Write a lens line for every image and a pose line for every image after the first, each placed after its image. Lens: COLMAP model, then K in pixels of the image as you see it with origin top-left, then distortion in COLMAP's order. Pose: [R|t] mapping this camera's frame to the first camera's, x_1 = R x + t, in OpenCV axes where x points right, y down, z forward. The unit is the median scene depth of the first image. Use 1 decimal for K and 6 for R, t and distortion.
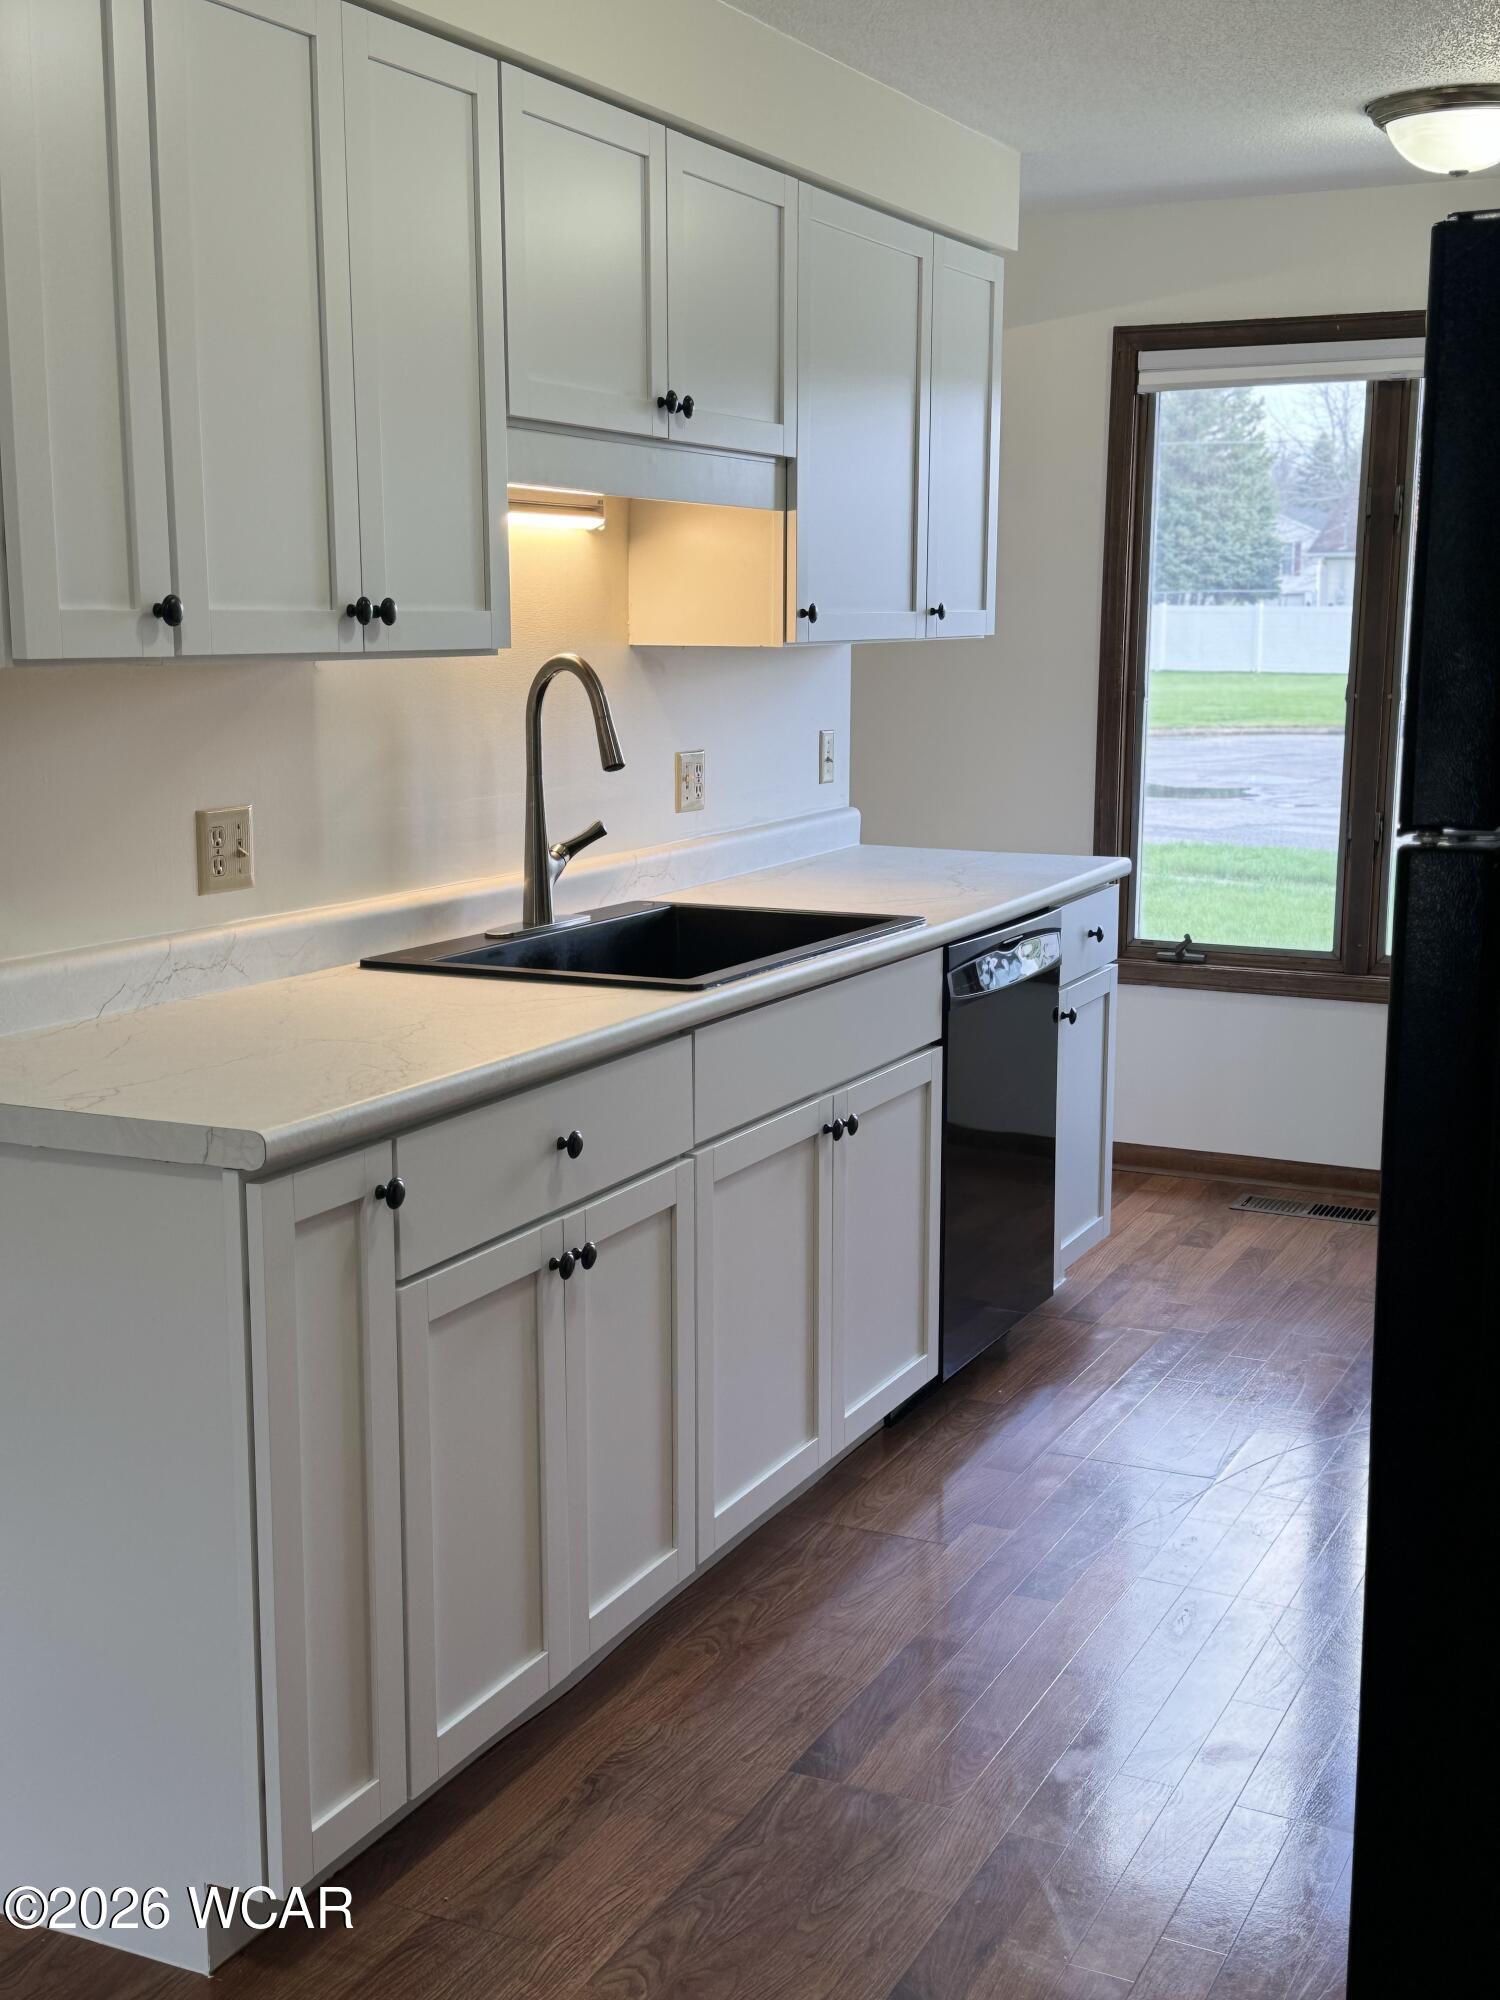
lens RADIAL K [[2278.7, 0, 749.7], [0, 2278.7, 1041.2], [0, 0, 1]] dist [-0.019909, -0.048584]
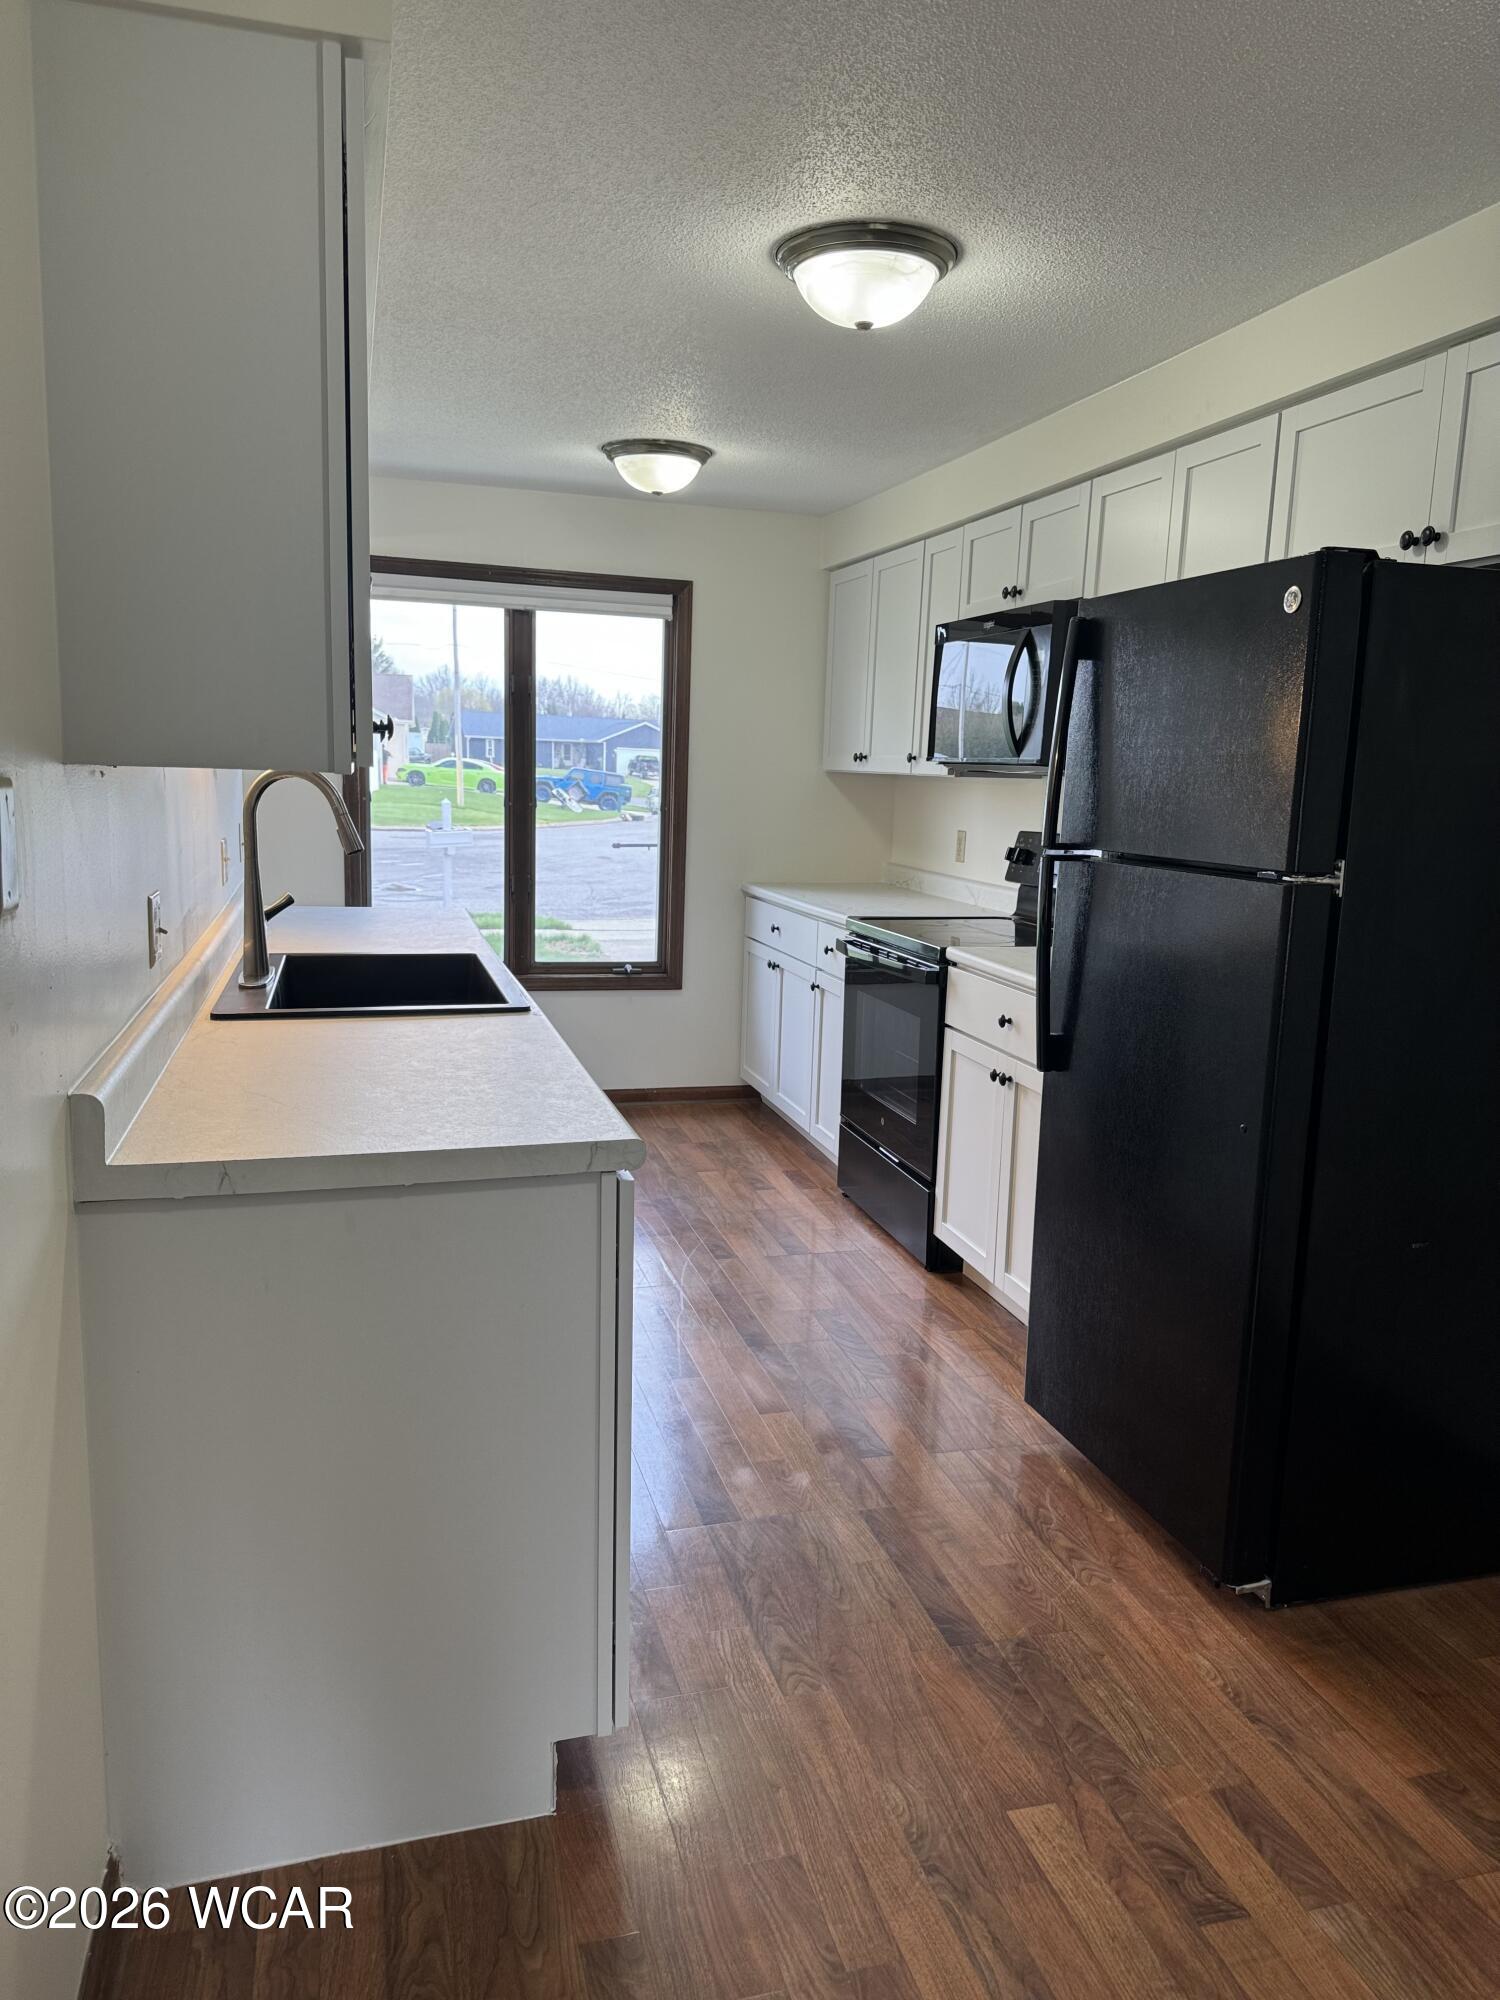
lens RADIAL K [[1394.3, 0, 750.0], [0, 1394.3, 1000.0], [0, 0, 1]] dist [0.001745, -0.000337]
pose [[0.739830, -0.079643, 0.668063, -0.395982], [0.084030, 0.996132, 0.025696, -0.031215], [-0.667526, 0.037126, 0.743661, 0.206950]]
